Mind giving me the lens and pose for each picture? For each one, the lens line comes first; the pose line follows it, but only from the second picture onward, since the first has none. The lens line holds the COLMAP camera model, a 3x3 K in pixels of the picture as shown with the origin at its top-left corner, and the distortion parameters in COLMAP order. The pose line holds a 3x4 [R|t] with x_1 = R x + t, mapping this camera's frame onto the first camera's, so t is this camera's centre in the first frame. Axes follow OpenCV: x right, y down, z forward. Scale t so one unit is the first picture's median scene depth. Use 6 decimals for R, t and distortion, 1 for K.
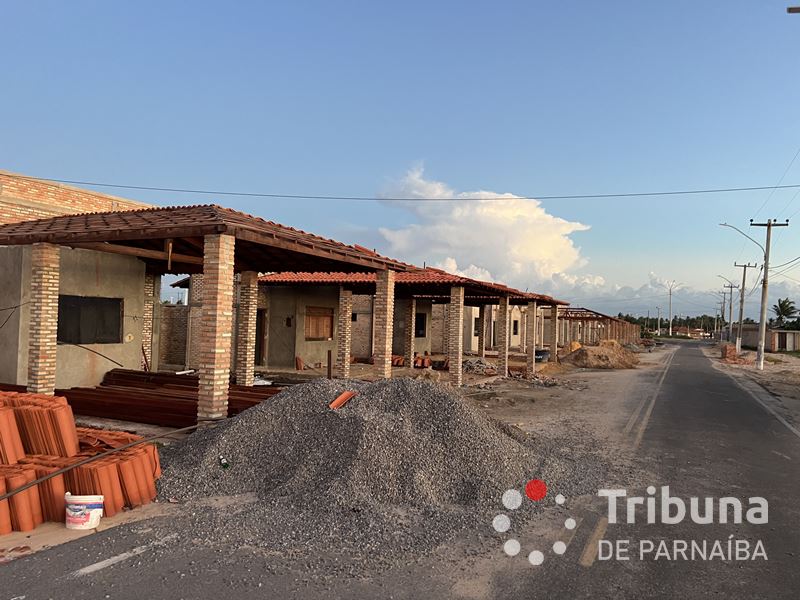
lens RADIAL K [[608.2, 0, 381.7], [0, 608.2, 299.4], [0, 0, 1]] dist [0.057242, -0.002142]
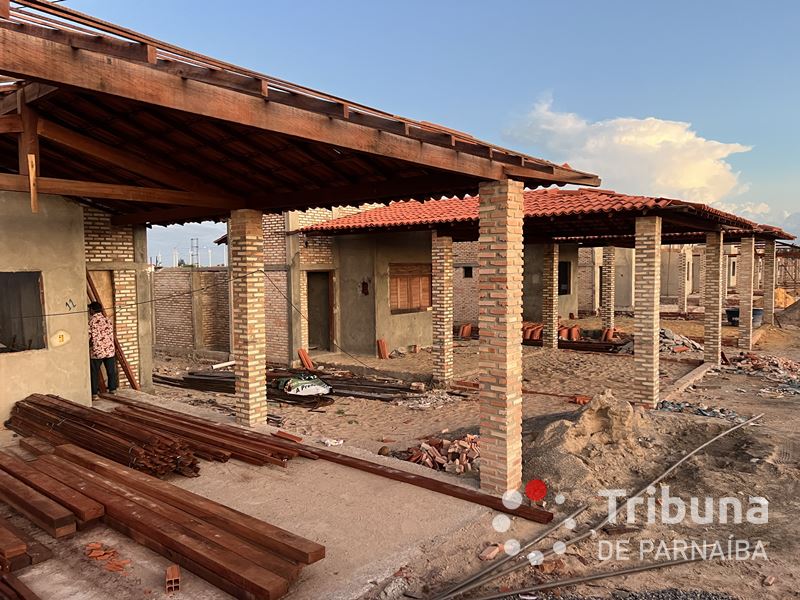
lens RADIAL K [[608.2, 0, 381.7], [0, 608.2, 299.4], [0, 0, 1]] dist [0.057242, -0.002142]
pose [[0.977231, -0.034641, -0.209333, 0.006969], [0.052403, 0.995424, 0.079904, -0.003449], [0.205607, -0.089054, 0.974574, 0.347952]]
